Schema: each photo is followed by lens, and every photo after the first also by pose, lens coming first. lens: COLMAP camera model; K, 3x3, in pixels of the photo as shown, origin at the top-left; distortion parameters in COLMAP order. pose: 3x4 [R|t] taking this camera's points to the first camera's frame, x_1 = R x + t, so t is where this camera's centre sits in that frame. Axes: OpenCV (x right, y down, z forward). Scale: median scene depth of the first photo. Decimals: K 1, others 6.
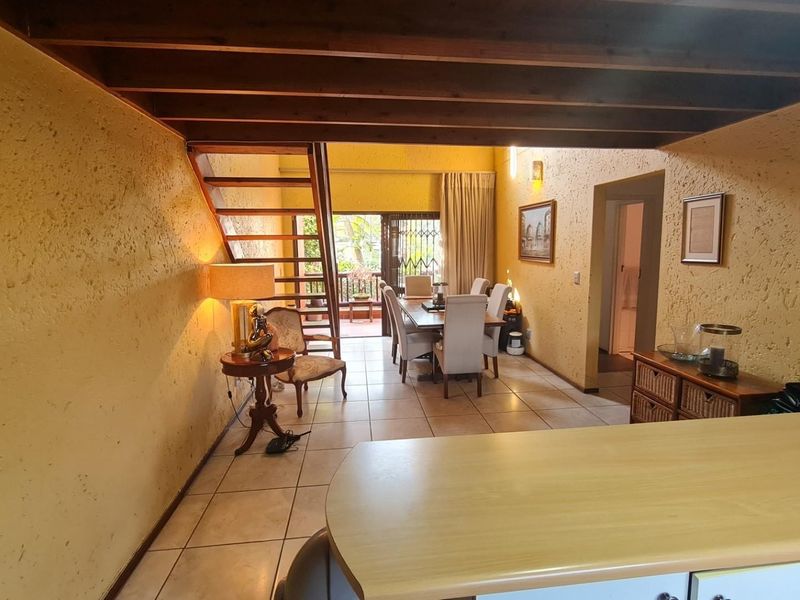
lens RADIAL K [[437.1, 0, 411.5], [0, 437.1, 301.1], [0, 0, 1]] dist [-0.001590, -0.000005]
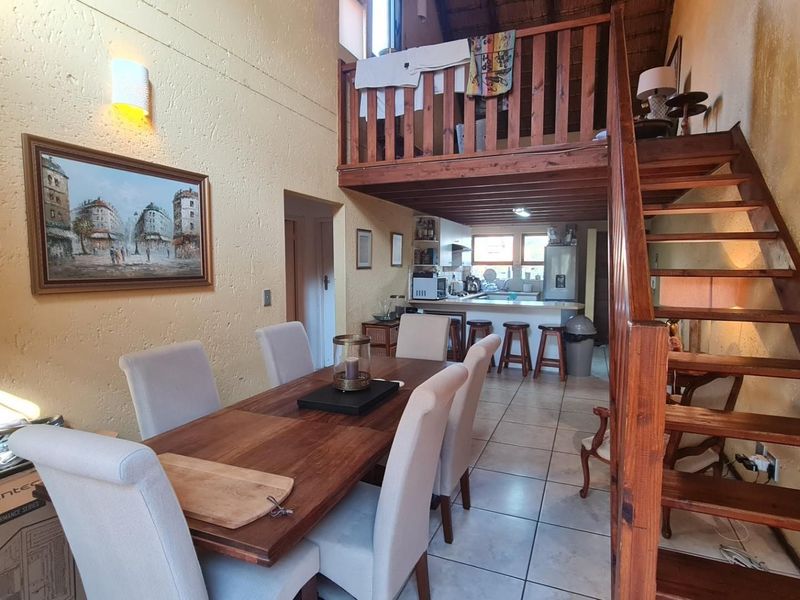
lens RADIAL K [[437.1, 0, 411.5], [0, 437.1, 301.1], [0, 0, 1]] dist [-0.001590, -0.000005]
pose [[-0.869923, -0.031209, 0.492199, -0.148174], [0.072834, 0.978923, 0.190799, -0.115110], [-0.487779, 0.201830, -0.849315, 0.998366]]
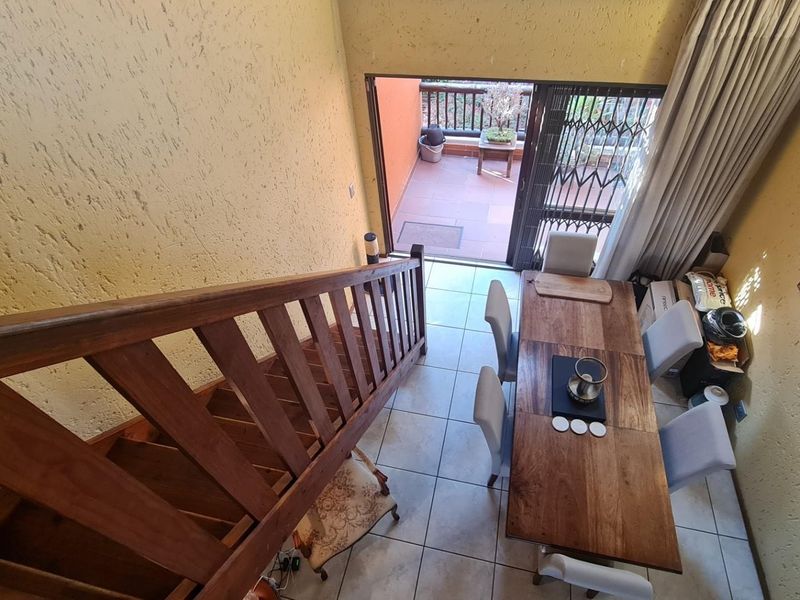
lens RADIAL K [[437.1, 0, 411.5], [0, 437.1, 301.1], [0, 0, 1]] dist [-0.001590, -0.000005]
pose [[0.938124, 0.230521, -0.258425, -0.015638], [-0.006637, 0.758077, 0.652131, -0.333137], [0.346236, -0.610065, 0.712700, 0.450230]]
